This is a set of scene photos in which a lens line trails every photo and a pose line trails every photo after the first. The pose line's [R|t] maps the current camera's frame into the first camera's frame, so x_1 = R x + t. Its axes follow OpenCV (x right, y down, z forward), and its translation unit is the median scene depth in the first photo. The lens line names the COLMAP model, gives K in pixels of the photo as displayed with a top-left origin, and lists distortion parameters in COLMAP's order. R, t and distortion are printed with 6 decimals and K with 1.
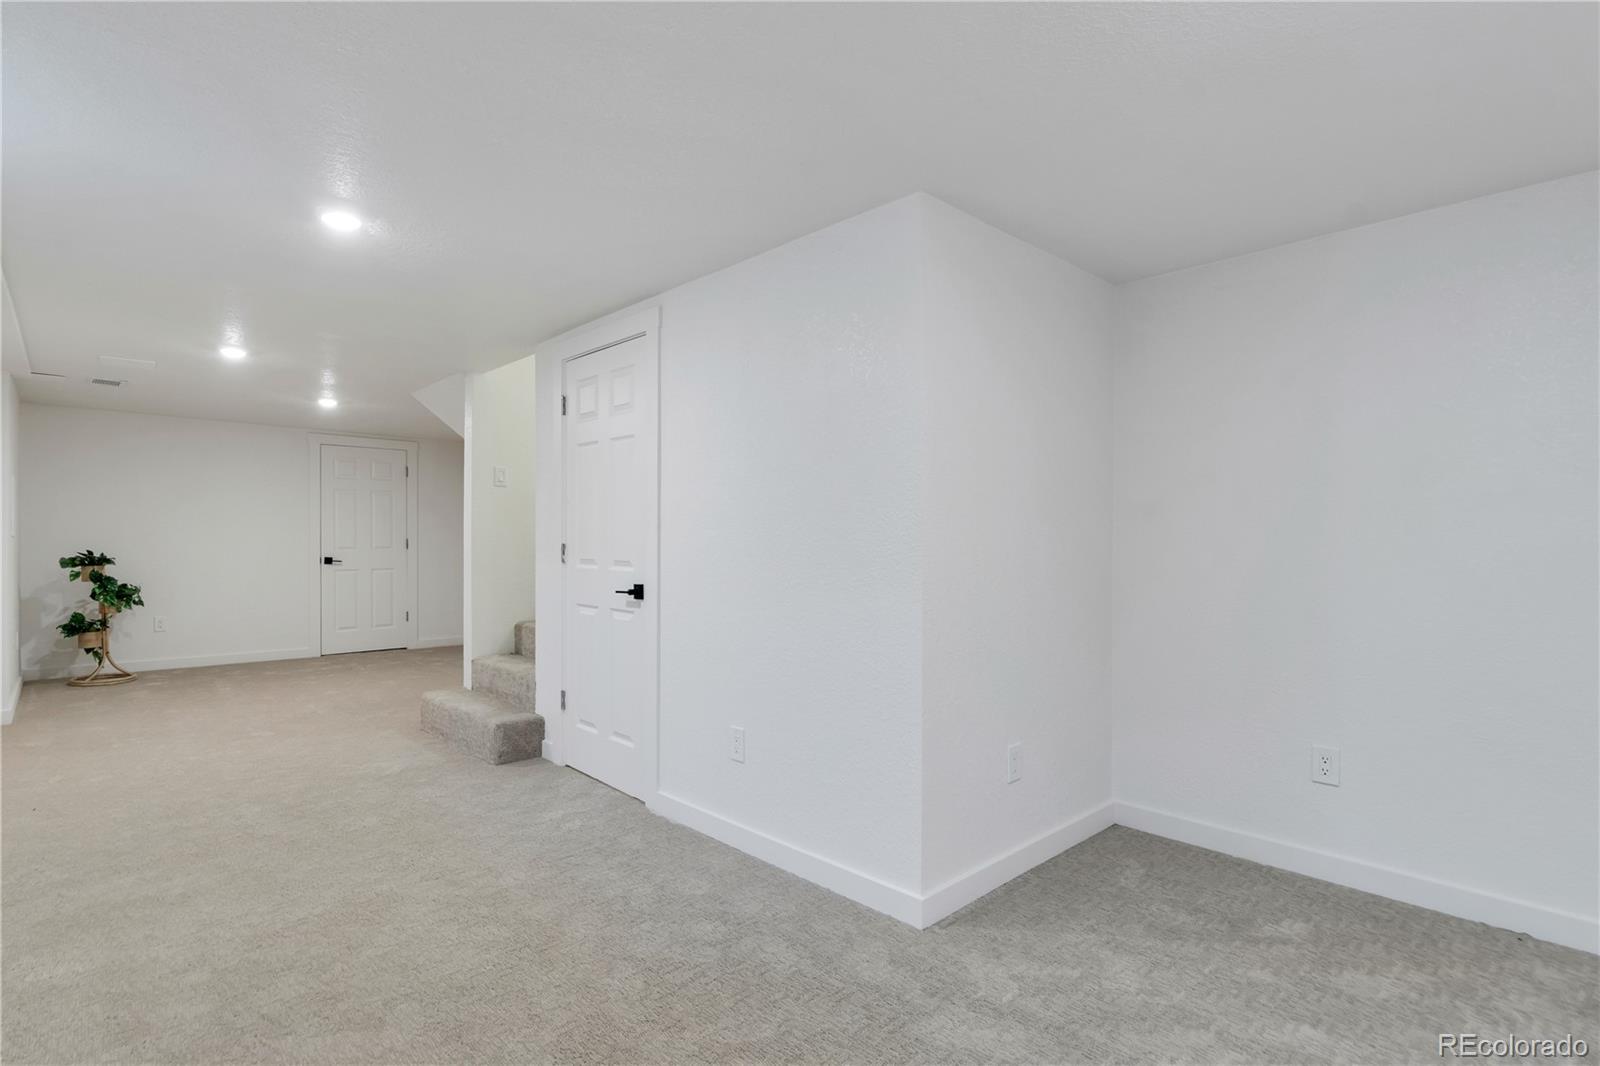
lens RADIAL K [[776.3, 0, 798.4], [0, 776.3, 536.5], [0, 0, 1]] dist [-0.000243, -0.000688]
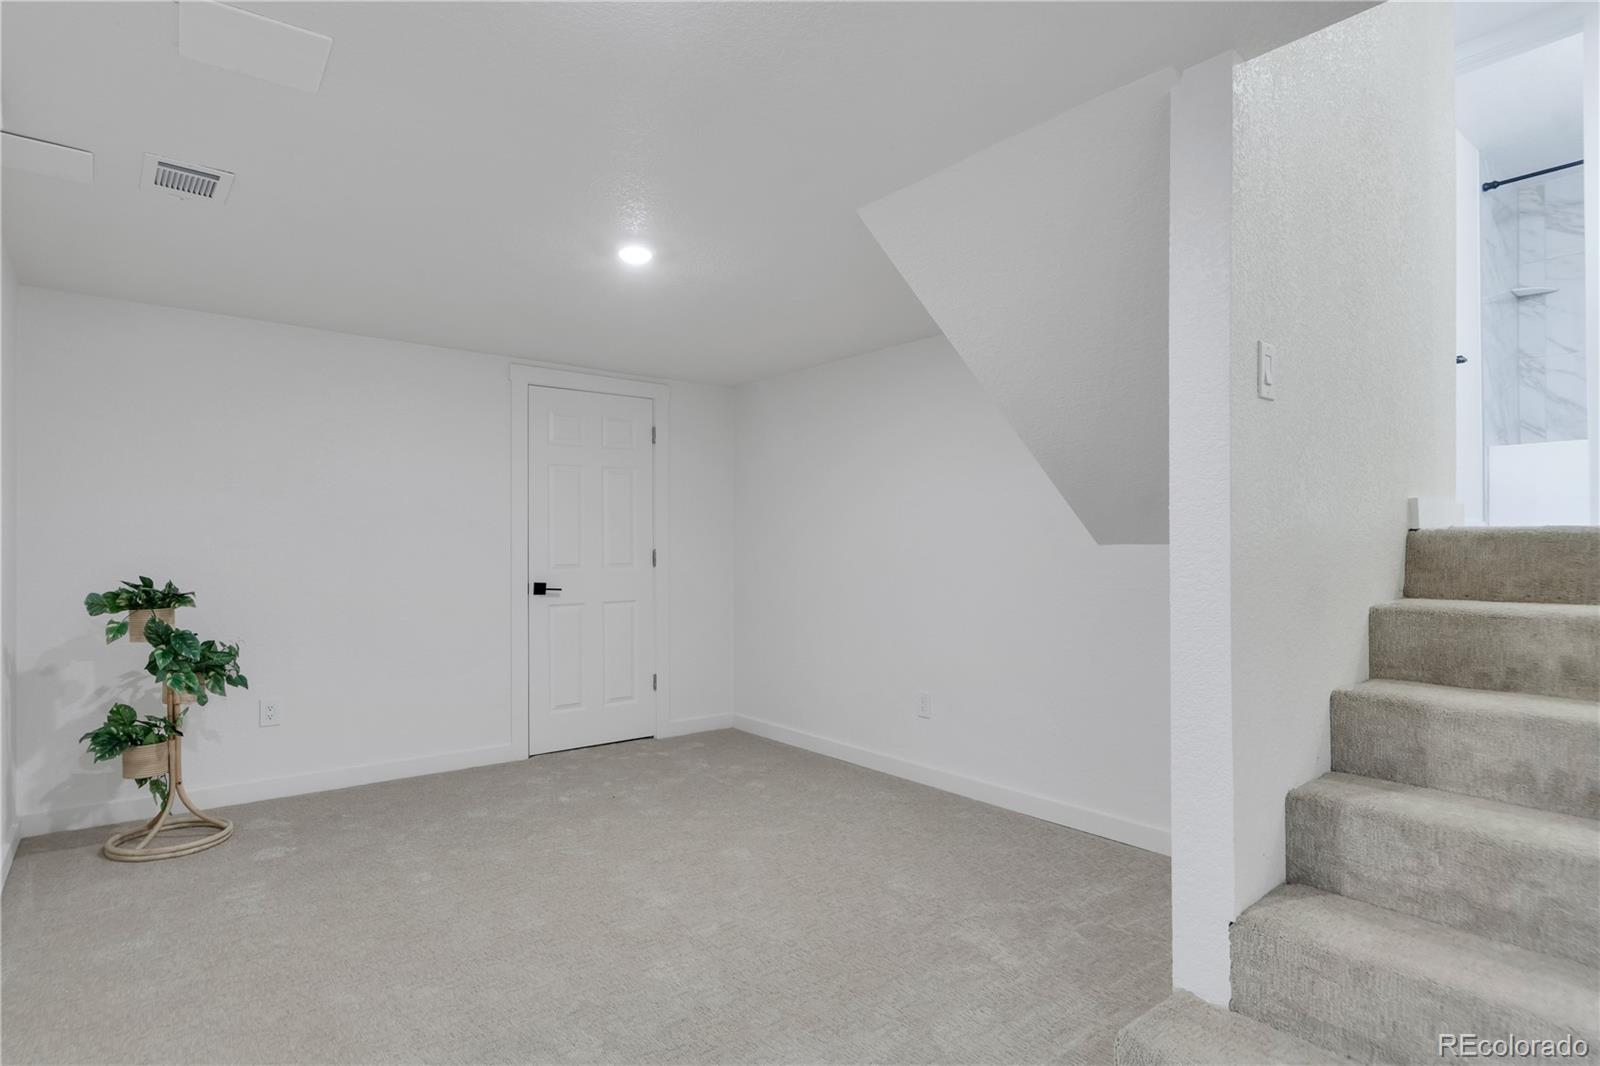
lens RADIAL K [[829.9, 0, 801.1], [0, 829.9, 533.8], [0, 0, 1]] dist [-0.004362, 0.001161]
pose [[0.997673, -0.003958, -0.068061, -0.463166], [0.003240, 0.999938, -0.010652, -0.002255], [0.068099, 0.010406, 0.997624, 0.504142]]
